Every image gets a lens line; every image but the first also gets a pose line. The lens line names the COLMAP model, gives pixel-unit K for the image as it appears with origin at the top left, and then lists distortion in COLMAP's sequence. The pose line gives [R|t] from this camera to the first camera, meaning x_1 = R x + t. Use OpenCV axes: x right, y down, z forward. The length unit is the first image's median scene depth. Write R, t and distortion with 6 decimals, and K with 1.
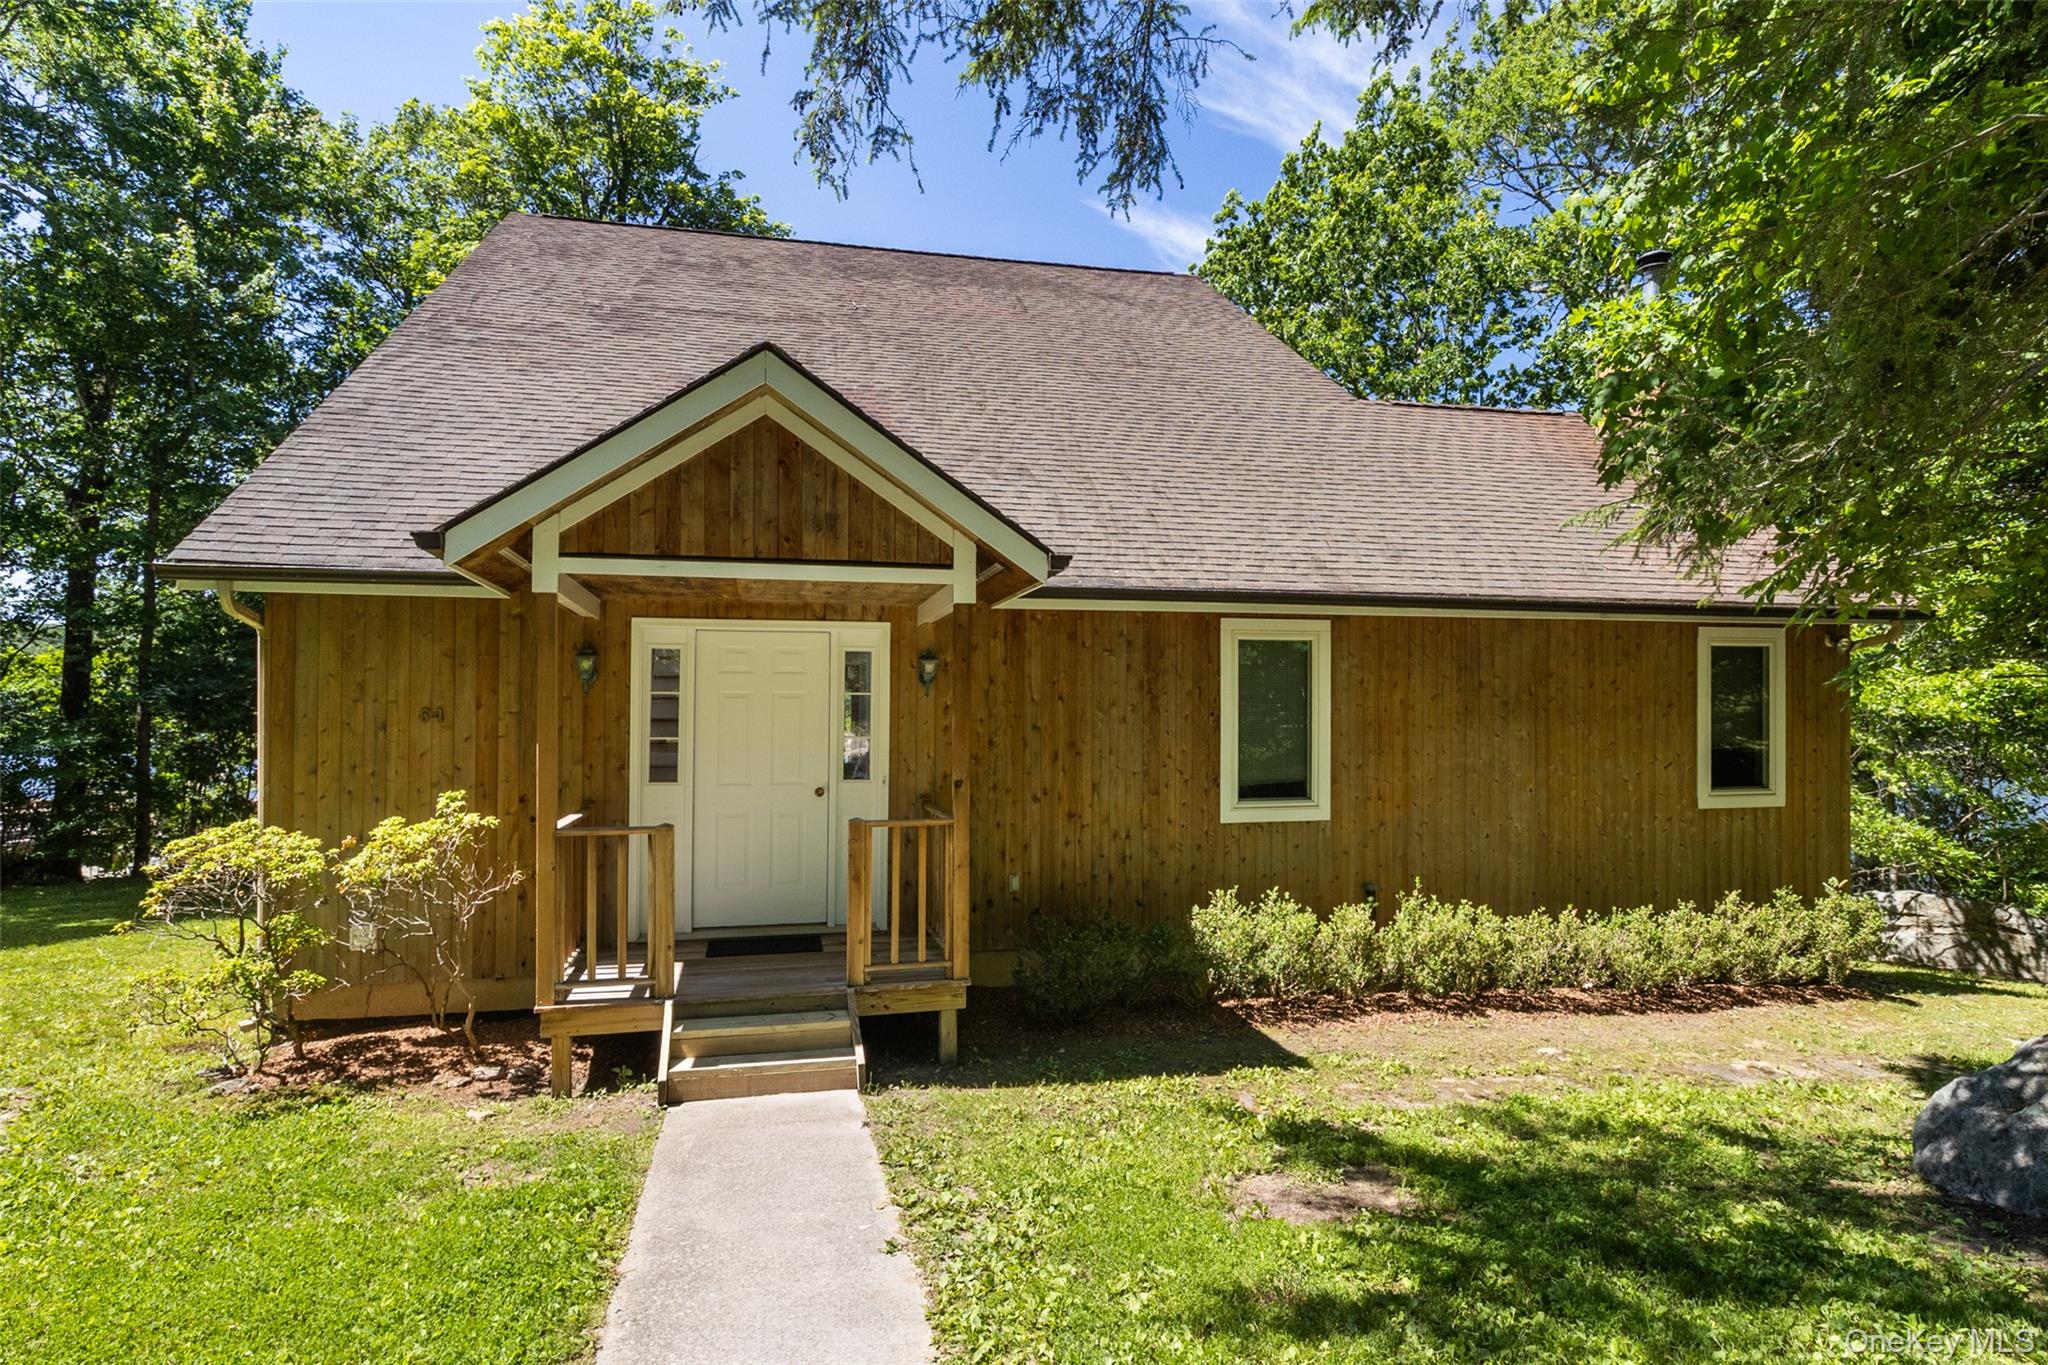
lens RADIAL K [[1199.0, 0, 1071.2], [0, 1199.0, 652.1], [0, 0, 1]] dist [-0.000798, -0.001482]
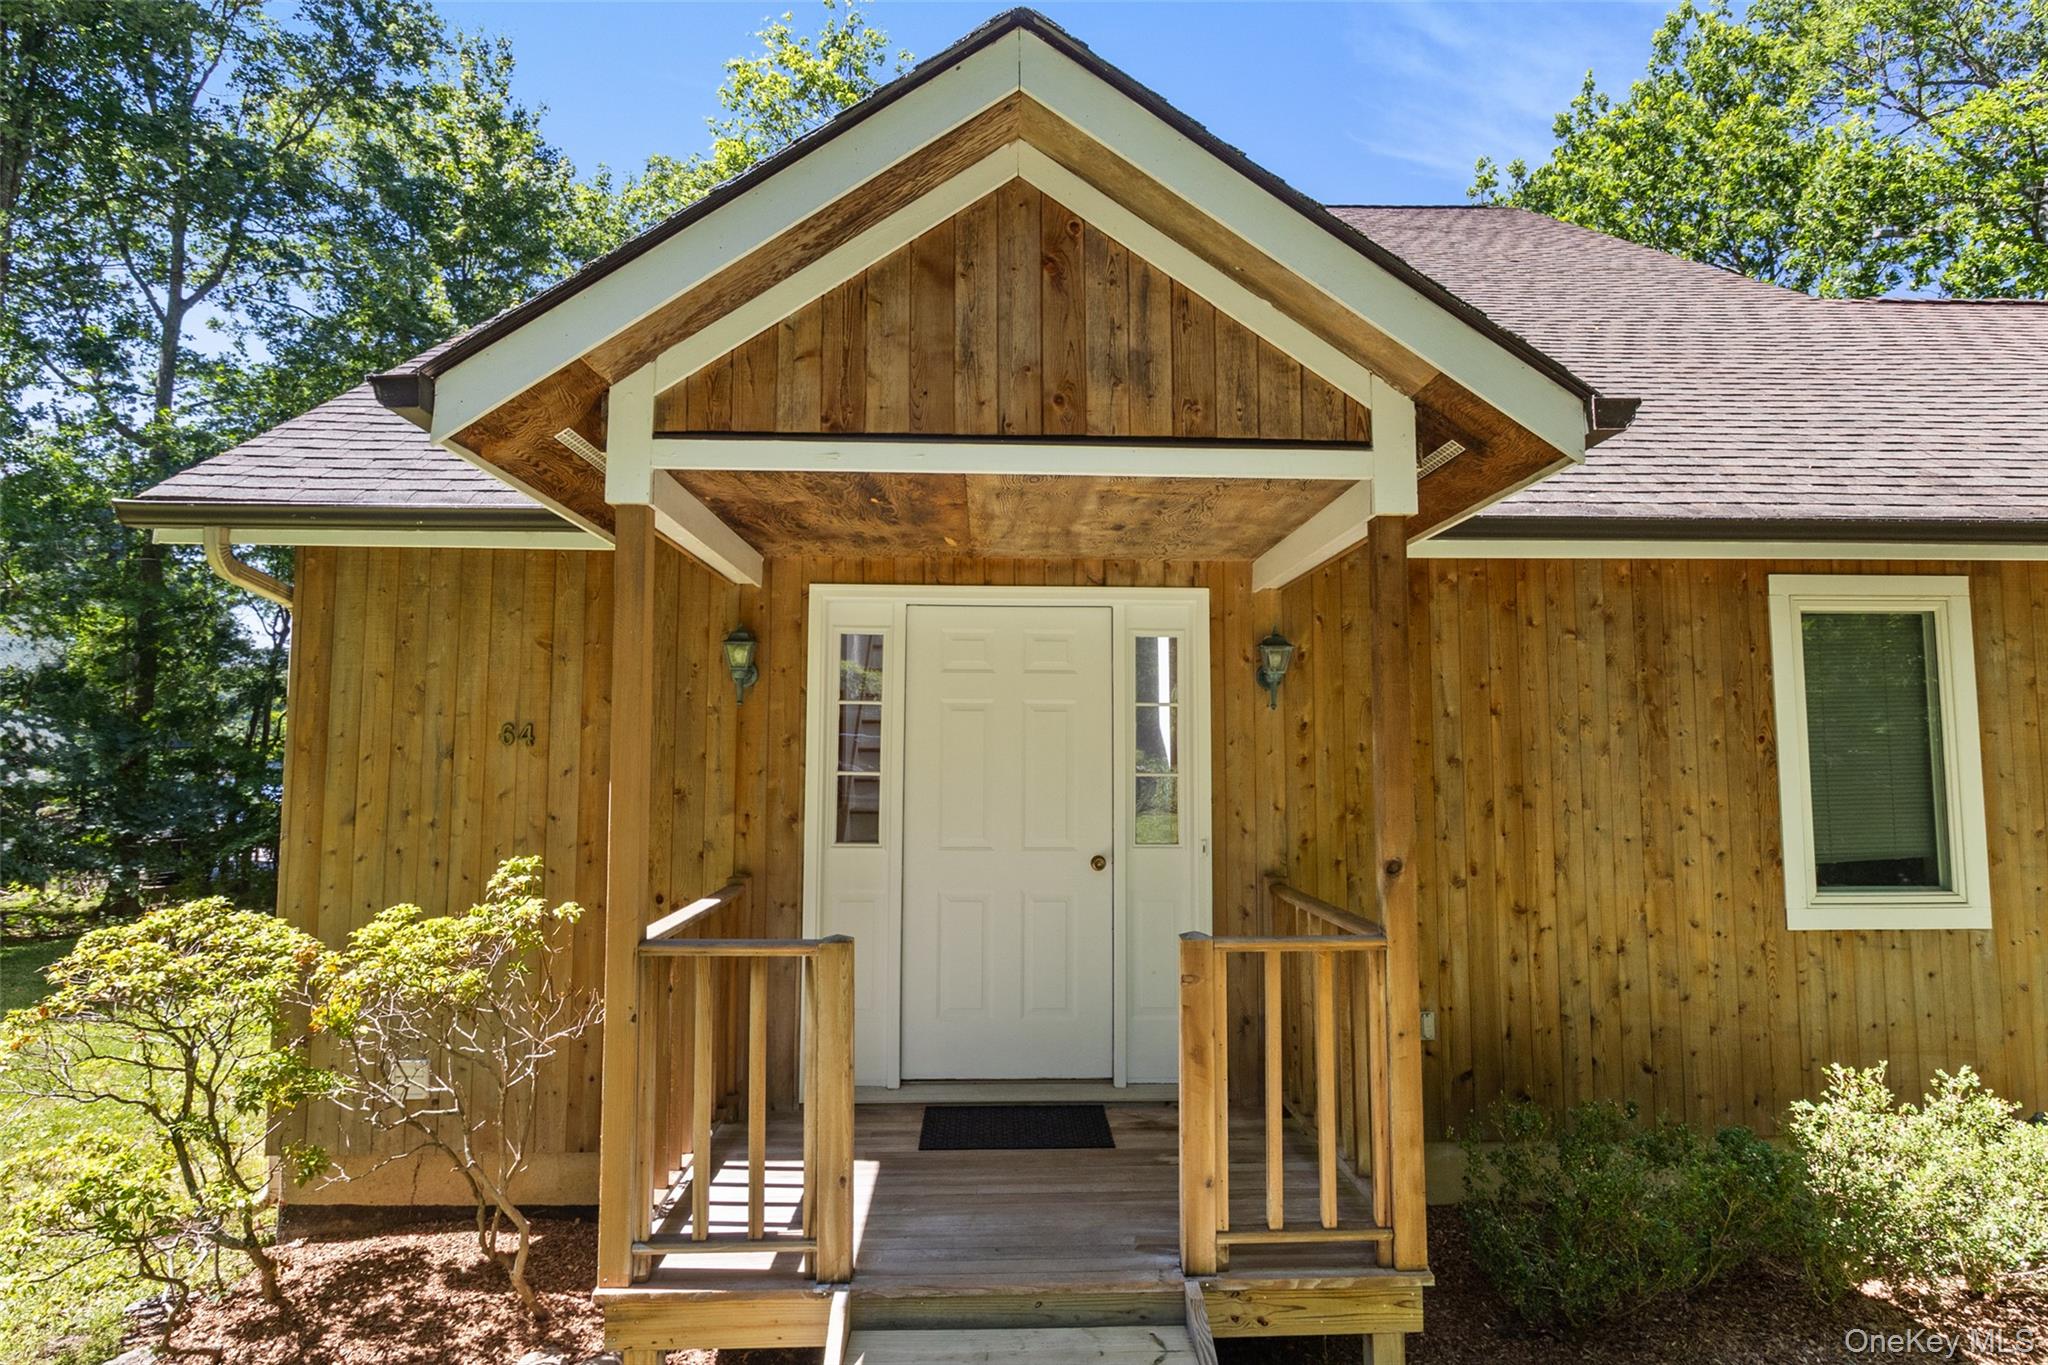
lens RADIAL K [[1199.0, 0, 1071.2], [0, 1199.0, 652.1], [0, 0, 1]] dist [-0.000798, -0.001482]
pose [[0.982507, -0.011070, -0.185898, -0.113407], [0.005151, 0.999465, -0.032291, 0.029614], [0.186156, 0.030769, 0.982038, 0.408311]]
